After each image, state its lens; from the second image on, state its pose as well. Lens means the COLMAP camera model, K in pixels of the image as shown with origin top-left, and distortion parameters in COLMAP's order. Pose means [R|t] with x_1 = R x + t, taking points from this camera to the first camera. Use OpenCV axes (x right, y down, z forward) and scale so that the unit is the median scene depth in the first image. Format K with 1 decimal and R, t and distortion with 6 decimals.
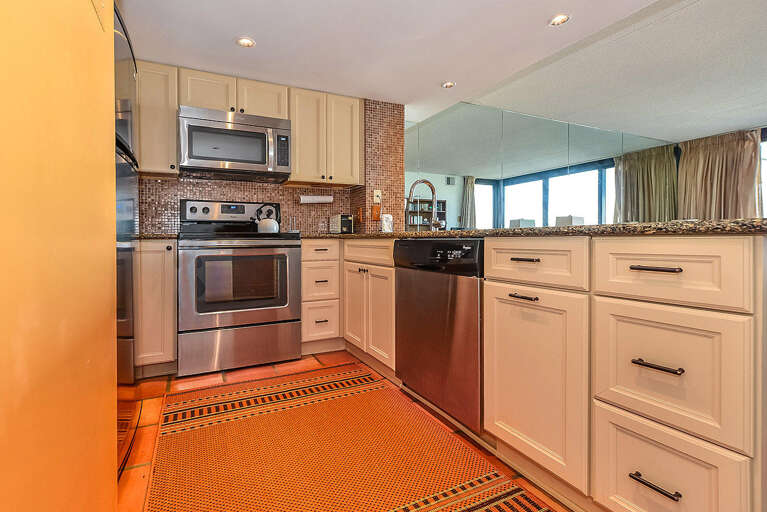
lens RADIAL K [[318.9, 0, 378.5], [0, 318.9, 229.3], [0, 0, 1]] dist [0.004523, -0.000006]
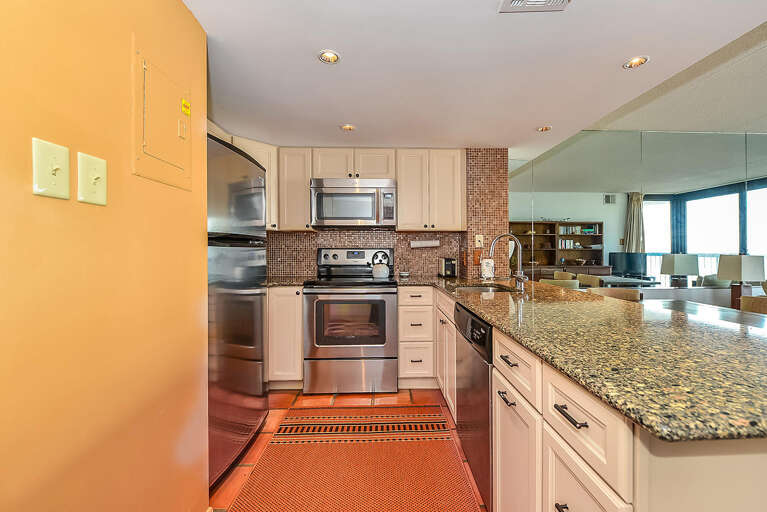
lens RADIAL K [[307.5, 0, 414.8], [0, 307.5, 246.6], [0, 0, 1]] dist [-0.007344, 0.000089]
pose [[0.934220, -0.008506, -0.356596, 0.163266], [0.003611, 0.999890, -0.014389, -0.075920], [0.356679, 0.012154, 0.934148, -0.000262]]
